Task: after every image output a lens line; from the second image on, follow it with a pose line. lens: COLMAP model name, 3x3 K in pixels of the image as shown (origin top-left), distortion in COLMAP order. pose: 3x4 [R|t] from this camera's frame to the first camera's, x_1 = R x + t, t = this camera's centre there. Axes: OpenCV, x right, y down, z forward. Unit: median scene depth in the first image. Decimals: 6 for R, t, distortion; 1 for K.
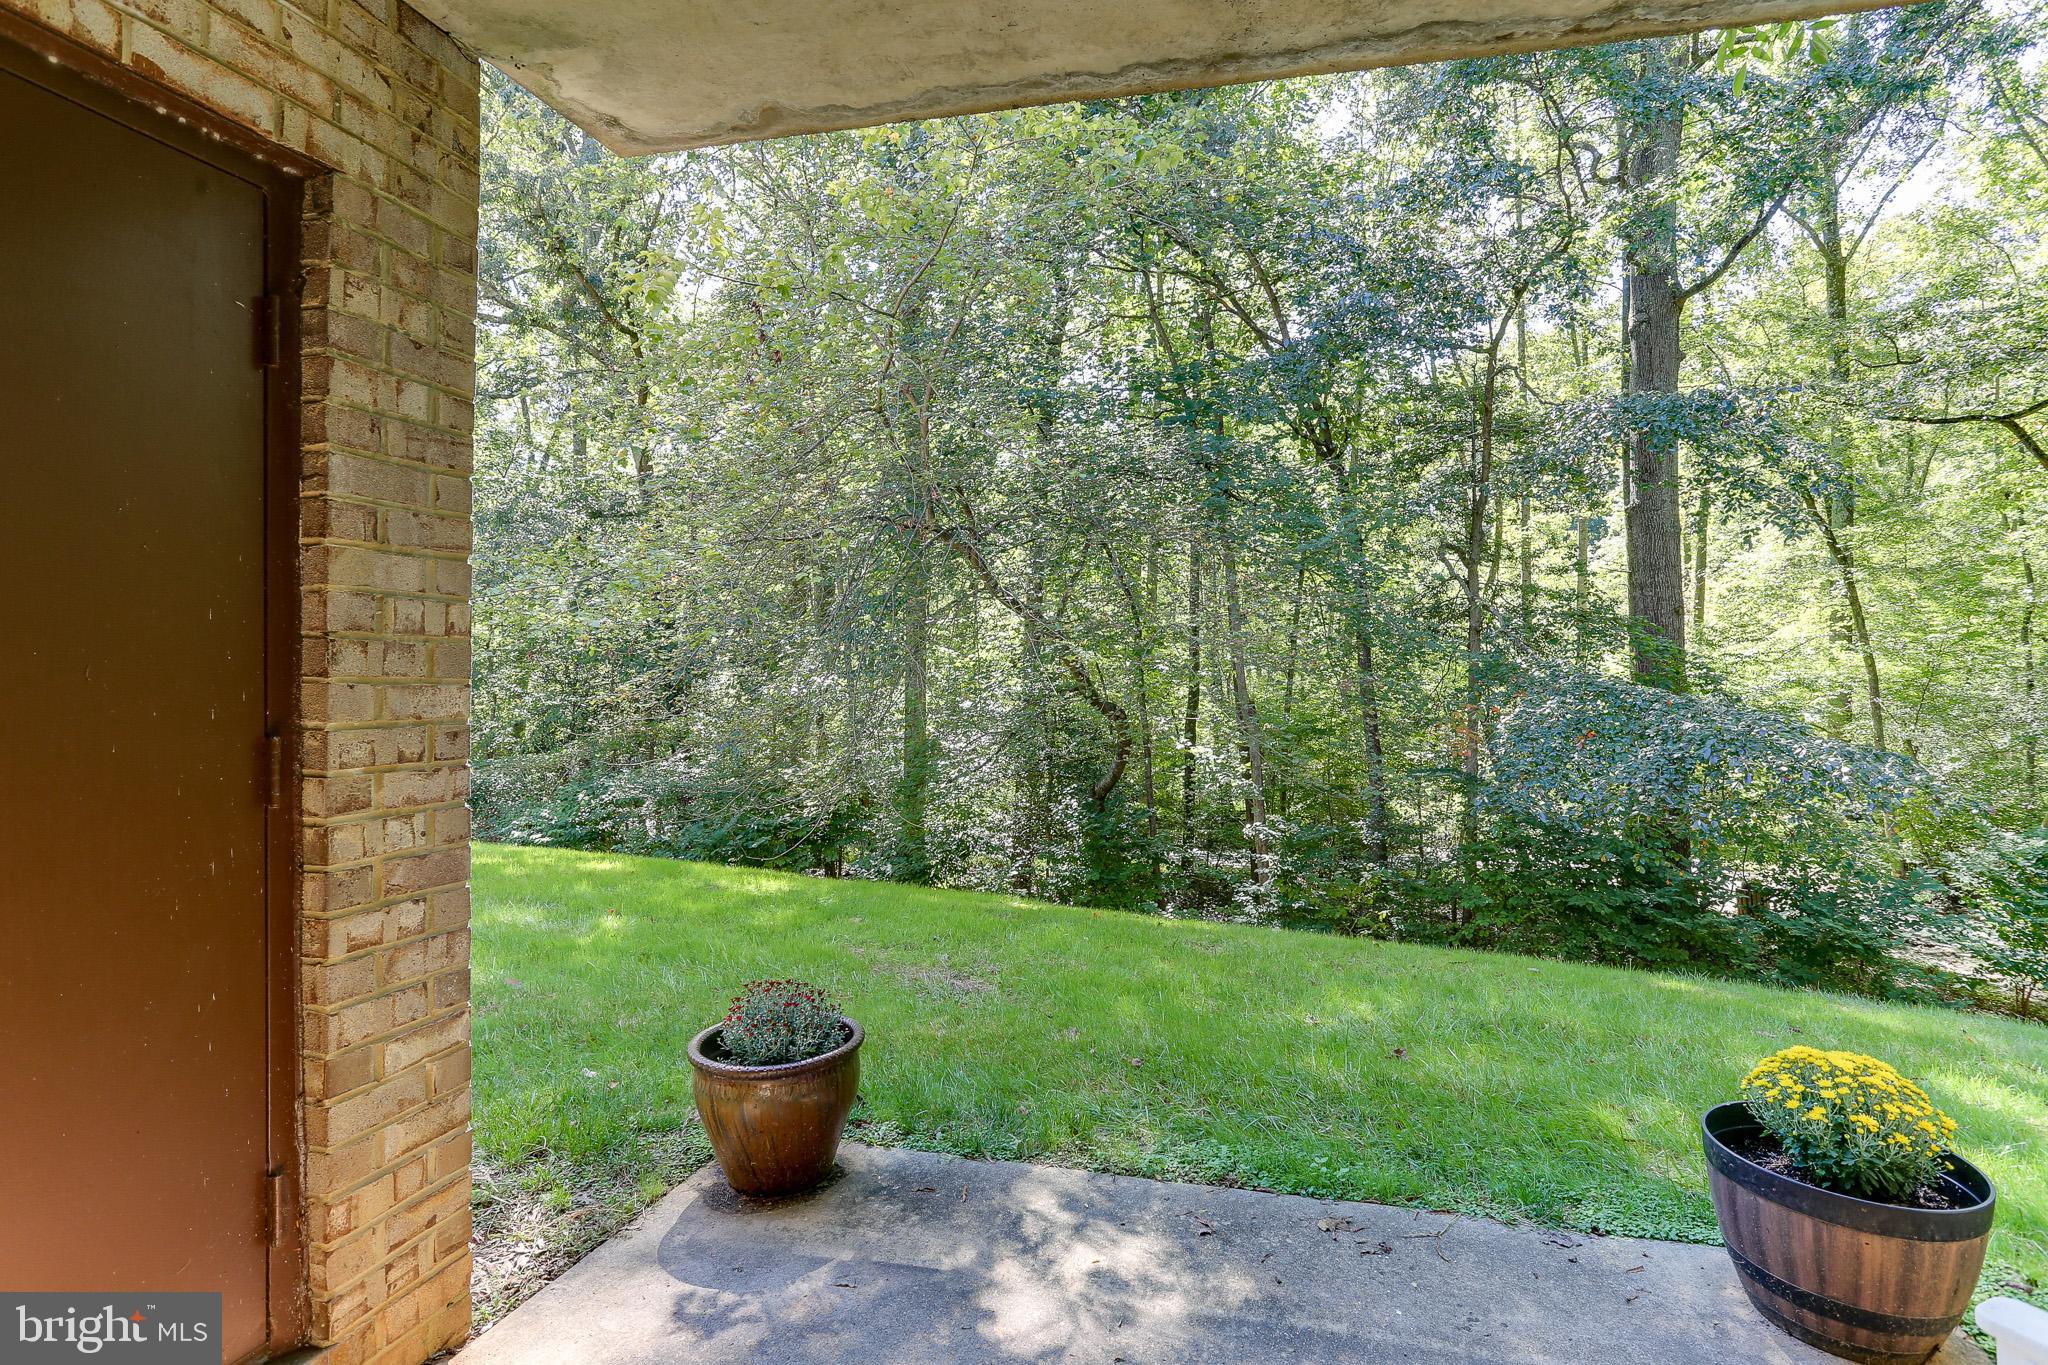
lens RADIAL K [[1040.6, 0, 1031.3], [0, 1040.6, 675.9], [0, 0, 1]] dist [-0.042327, -0.000852]
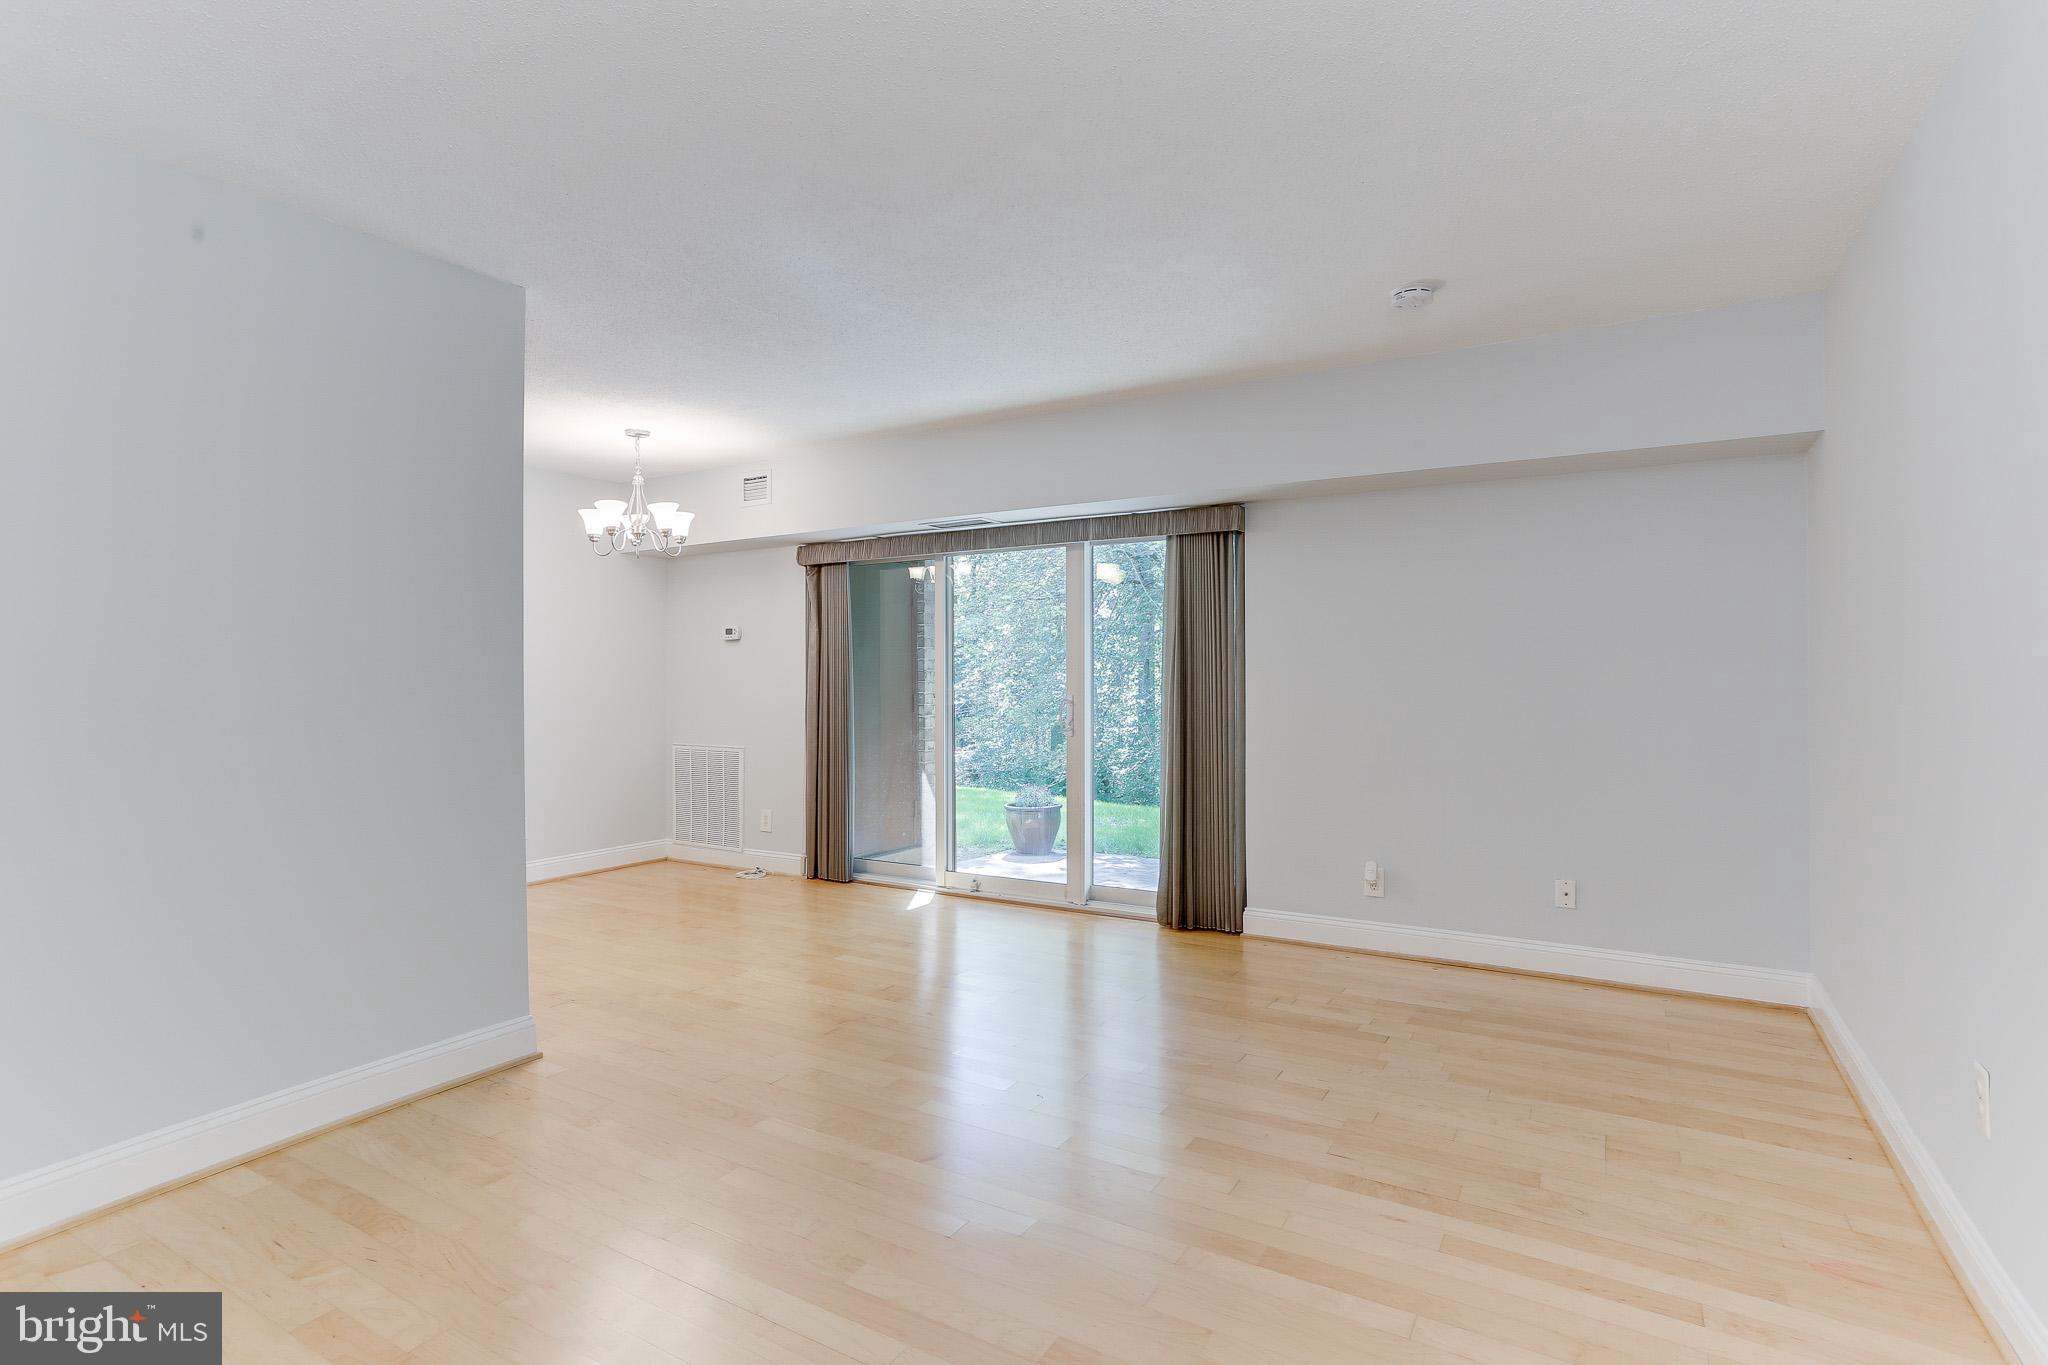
lens RADIAL K [[1005.6, 0, 1022.0], [0, 1005.6, 676.8], [0, 0, 1]] dist [-0.034445, 0.015770]
pose [[0.968348, -0.016416, -0.249065, 0.063825], [0.014996, 0.999859, -0.007598, 0.001928], [0.249154, 0.003622, 0.968457, -0.259732]]
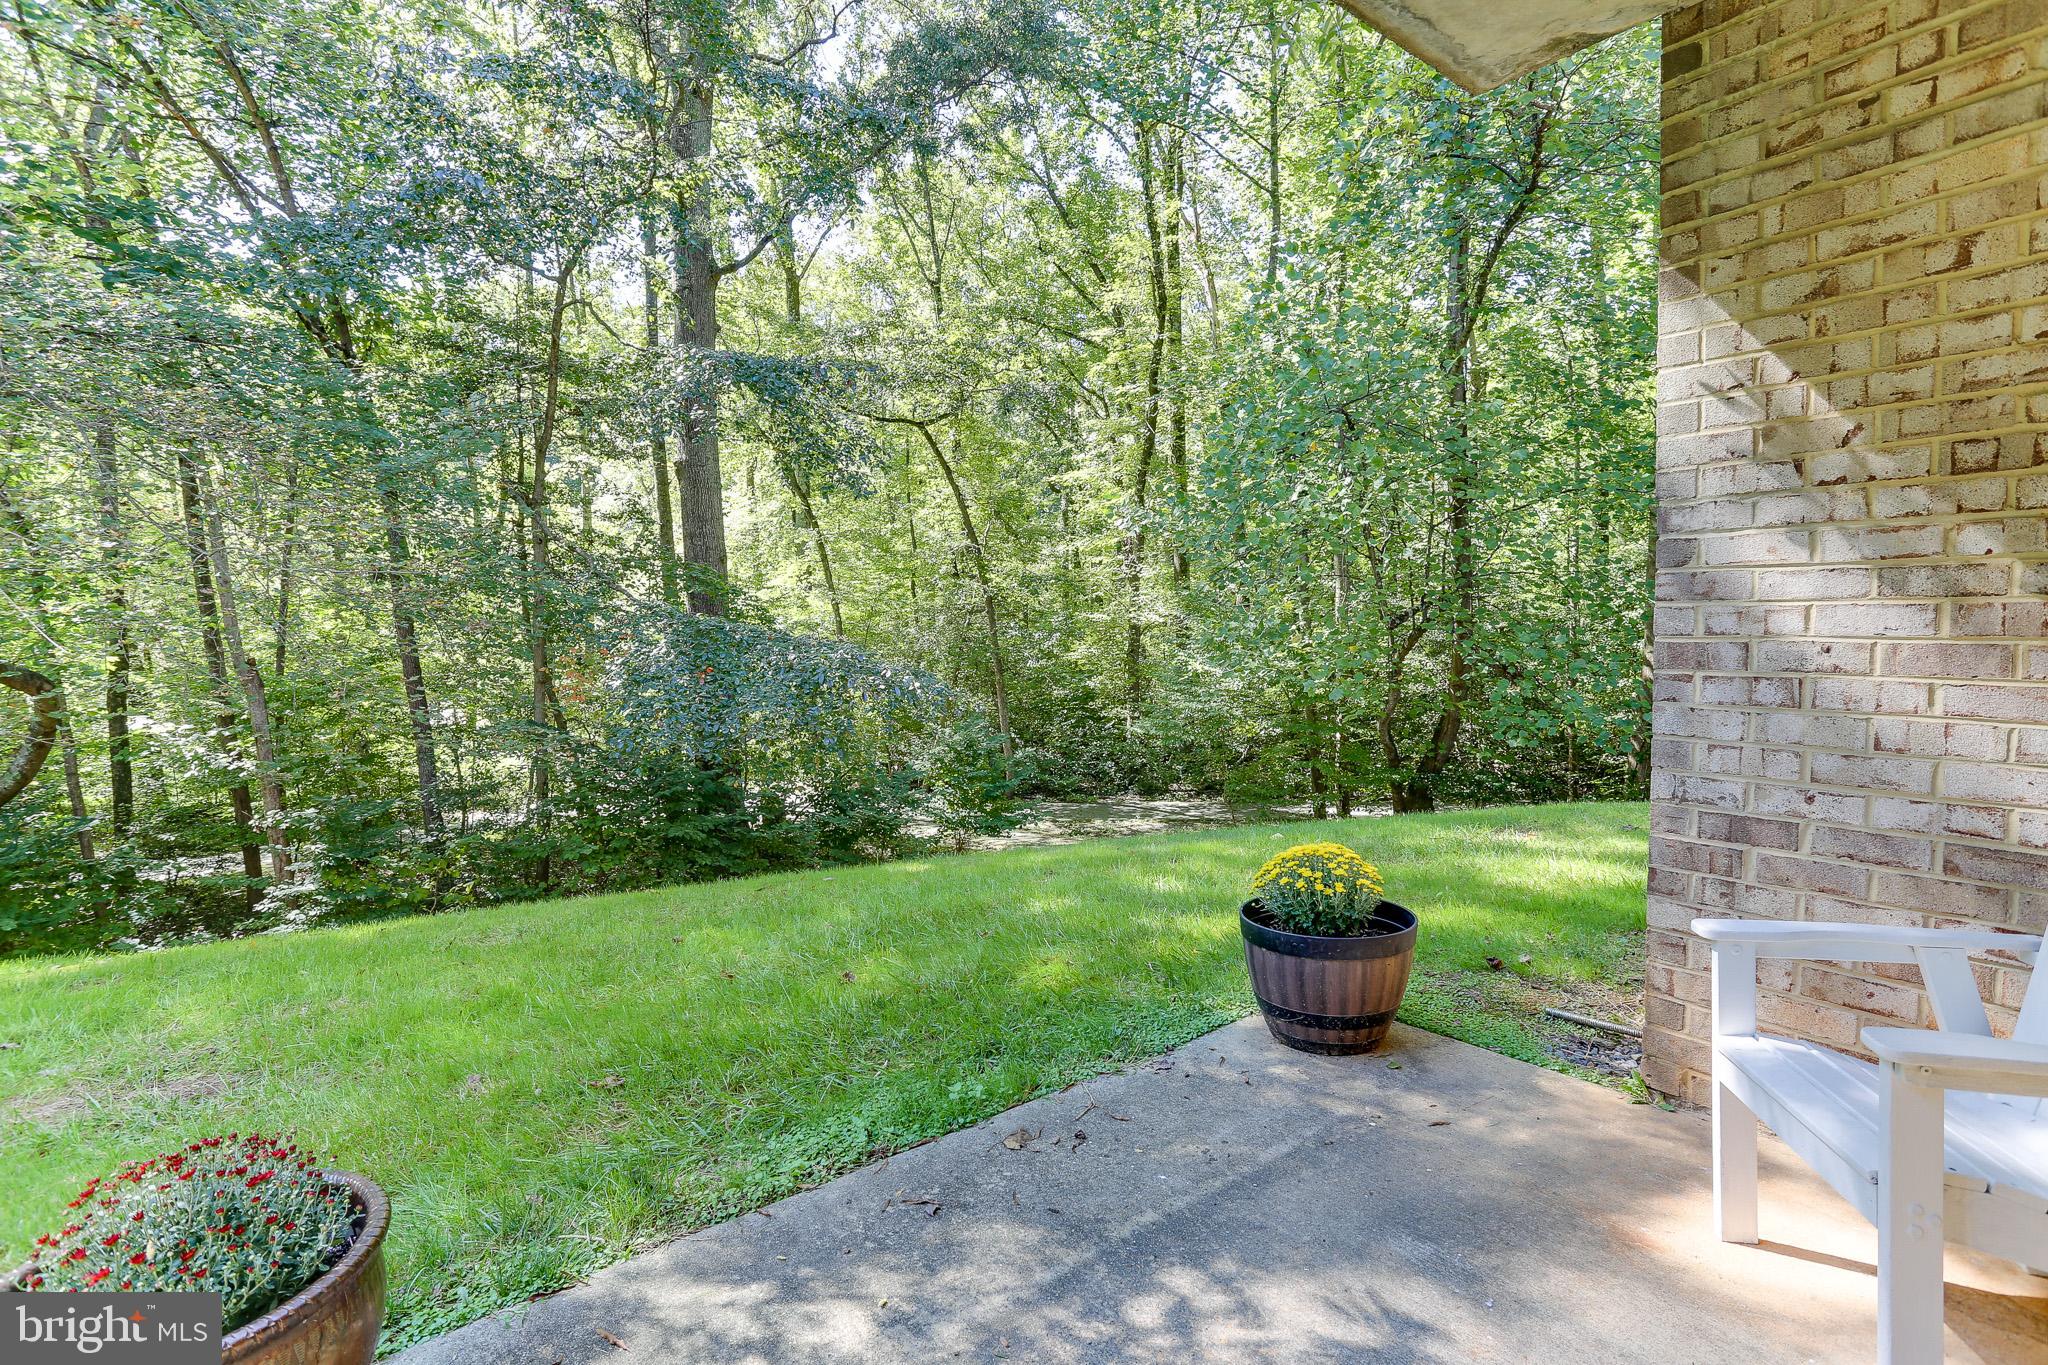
lens RADIAL K [[1023.3, 0, 1022.9], [0, 1023.3, 662.5], [0, 0, 1]] dist [-0.000553, 0.001531]
pose [[0.605290, -0.050407, 0.794407, -0.061761], [0.026303, 0.998715, 0.043330, 0.008435], [-0.795570, -0.005332, 0.605838, 0.062899]]
